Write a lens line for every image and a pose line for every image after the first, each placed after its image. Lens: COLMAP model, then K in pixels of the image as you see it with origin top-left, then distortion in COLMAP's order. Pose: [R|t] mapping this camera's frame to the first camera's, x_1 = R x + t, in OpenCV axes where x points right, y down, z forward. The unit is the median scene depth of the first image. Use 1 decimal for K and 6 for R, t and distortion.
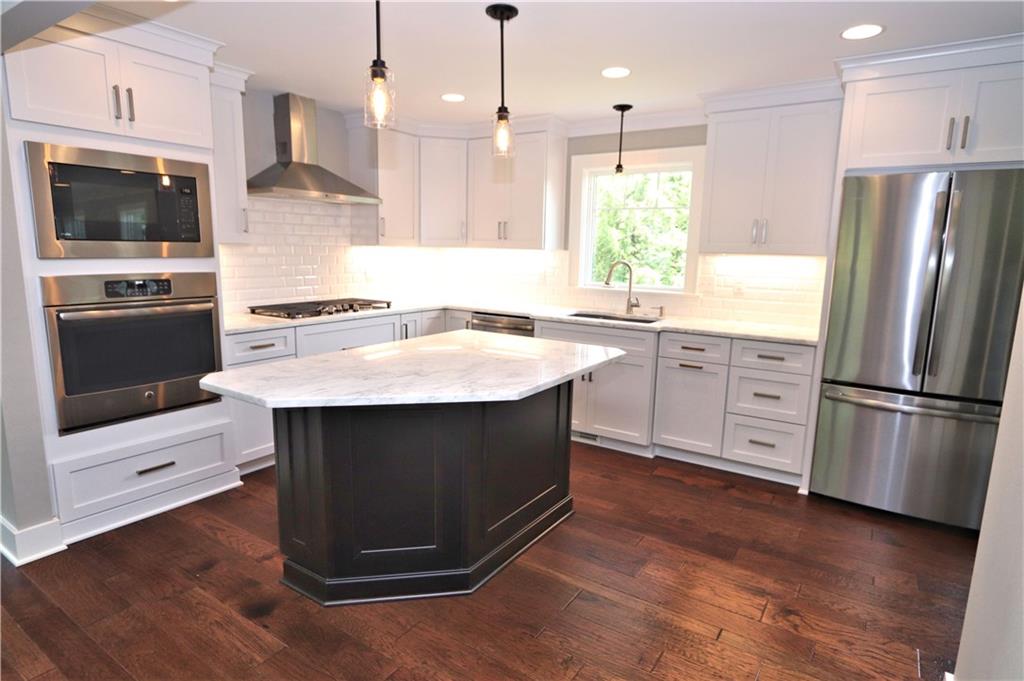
lens RADIAL K [[561.2, 0, 512.3], [0, 561.2, 343.5], [0, 0, 1]] dist [-0.003495, -0.000898]
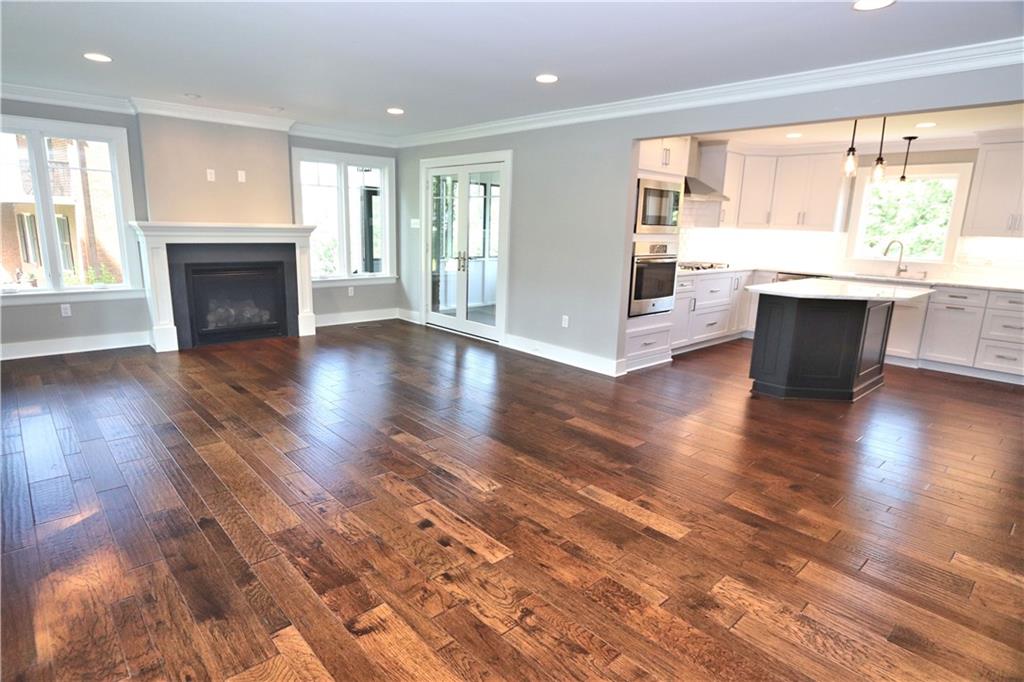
lens RADIAL K [[550.4, 0, 510.2], [0, 550.4, 343.5], [0, 0, 1]] dist [-0.005602, -0.000460]
pose [[0.973902, 0.056575, -0.219803, -0.598321], [-0.047929, 0.997860, 0.044475, 0.141633], [0.221849, -0.032779, 0.974530, -0.840392]]
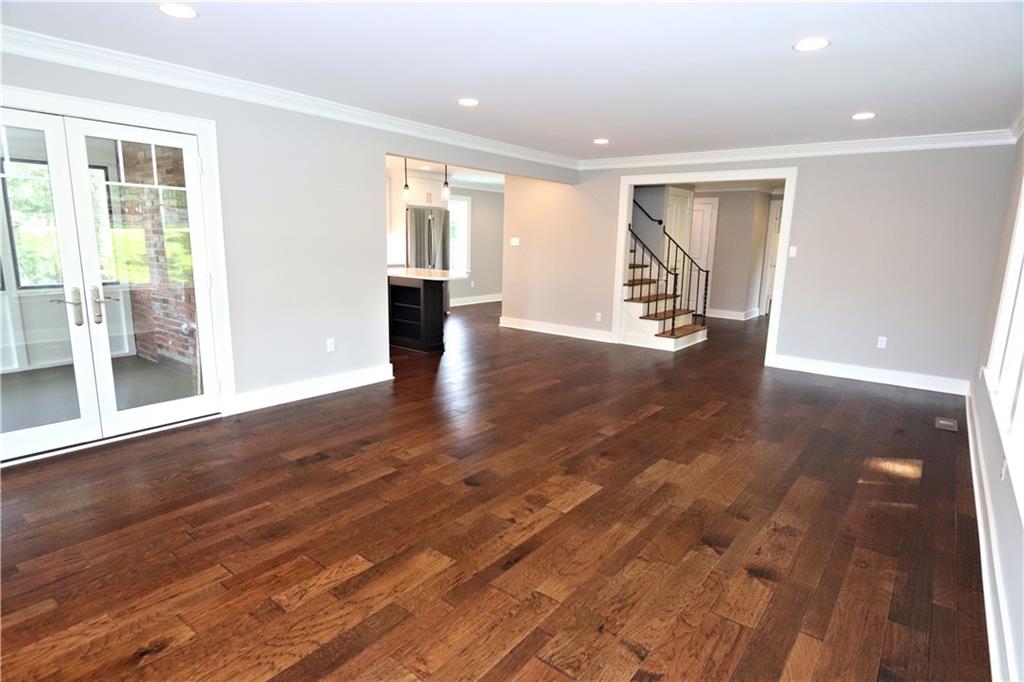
lens RADIAL K [[550.4, 0, 510.2], [0, 550.4, 343.5], [0, 0, 1]] dist [-0.005602, -0.000460]
pose [[0.075826, -0.207131, 0.975370, -2.196808], [0.145289, 0.970042, 0.194704, -0.077994], [-0.986479, 0.126947, 0.103648, 0.212974]]
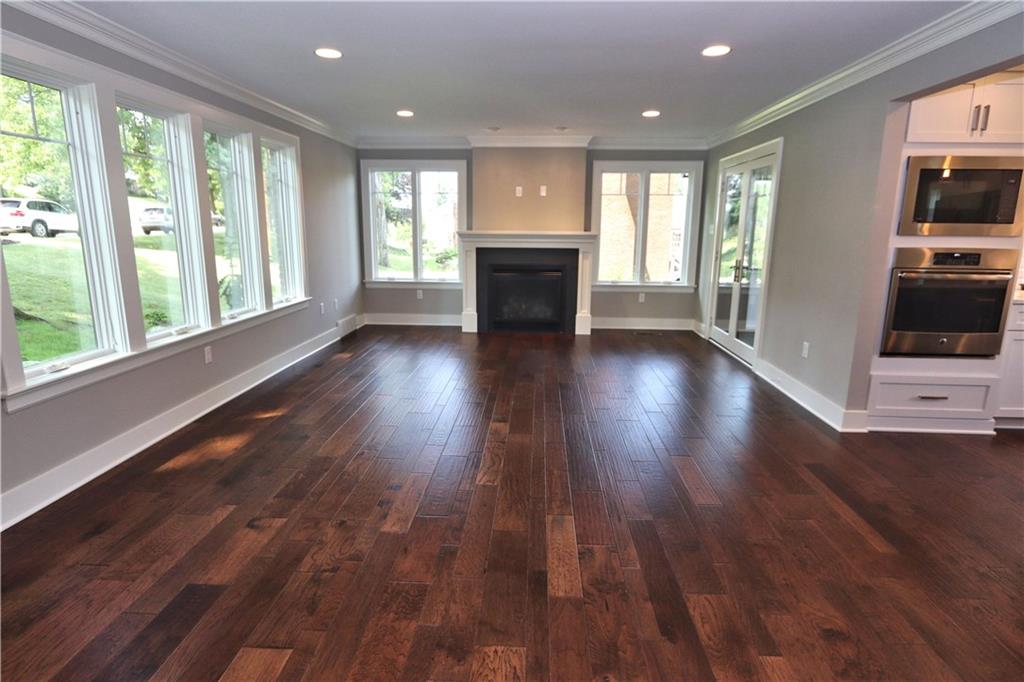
lens RADIAL K [[561.2, 0, 512.3], [0, 561.2, 344.0], [0, 0, 1]] dist [-0.003495, -0.000898]
pose [[0.520233, 0.161189, -0.838675, -0.062237], [-0.143907, 0.984530, 0.099956, 0.094428], [0.841813, 0.068691, 0.535381, -0.462262]]
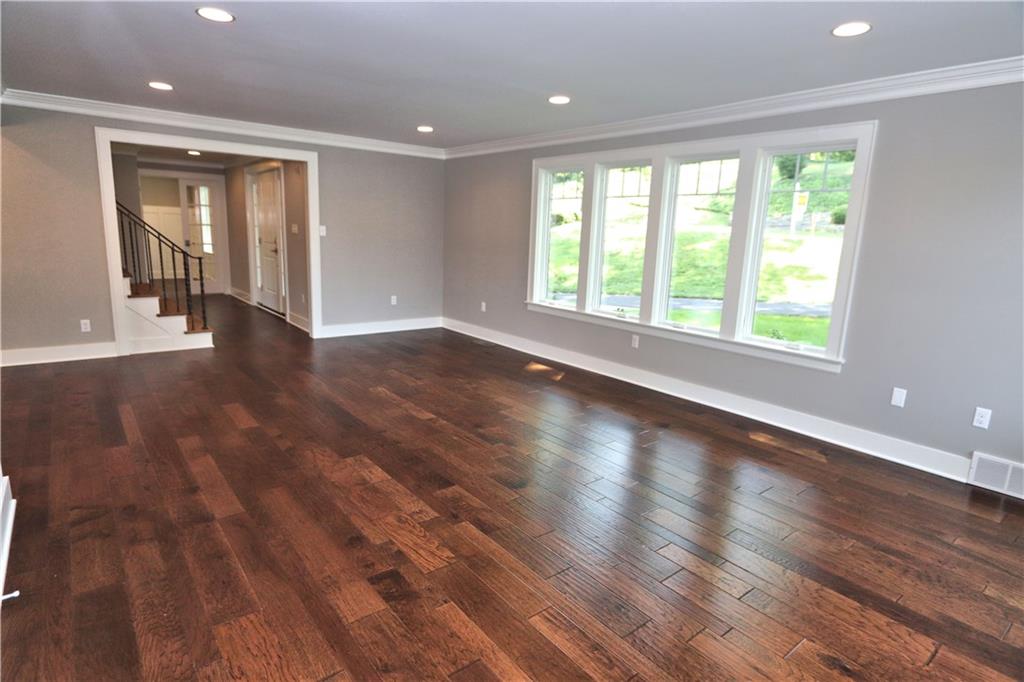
lens RADIAL K [[550.4, 0, 510.2], [0, 550.4, 343.5], [0, 0, 1]] dist [-0.005602, -0.000460]
pose [[-0.951883, -0.117066, 0.283221, -1.548572], [-0.007721, 0.933033, 0.359707, -0.226435], [-0.306364, 0.340212, -0.889042, 1.155081]]
